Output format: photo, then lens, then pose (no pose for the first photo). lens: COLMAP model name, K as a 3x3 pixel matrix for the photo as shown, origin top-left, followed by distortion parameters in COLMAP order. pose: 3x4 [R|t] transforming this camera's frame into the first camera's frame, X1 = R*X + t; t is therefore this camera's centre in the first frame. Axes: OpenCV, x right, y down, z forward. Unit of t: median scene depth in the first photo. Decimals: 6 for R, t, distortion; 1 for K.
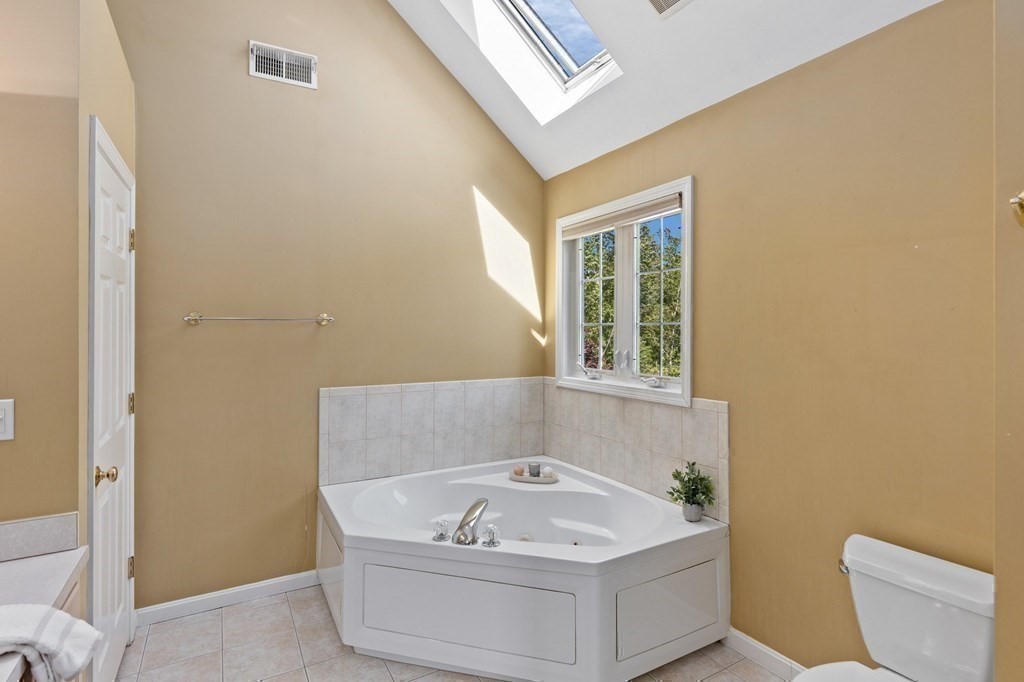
lens RADIAL K [[510.4, 0, 503.6], [0, 510.4, 318.9], [0, 0, 1]] dist [0.000368, -0.000829]
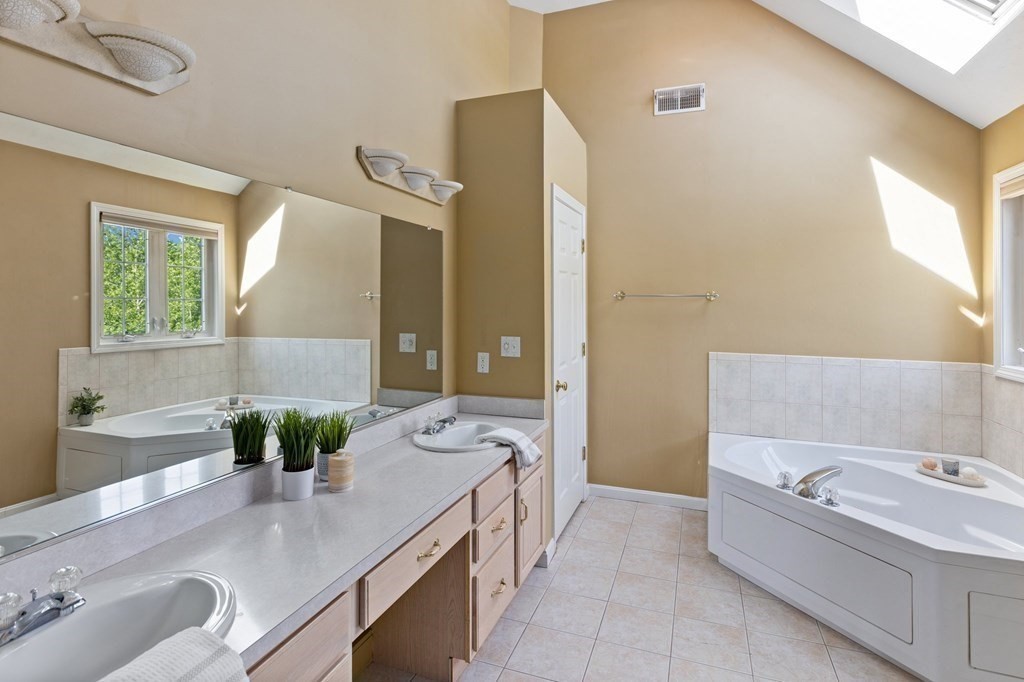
lens RADIAL K [[513.5, 0, 512.6], [0, 513.5, 295.1], [0, 0, 1]] dist [0.000439, -0.000043]
pose [[0.650158, -0.002057, -0.759796, 0.255763], [0.003492, 0.999994, 0.000282, -0.002596], [0.759791, -0.002837, 0.650161, -0.152144]]
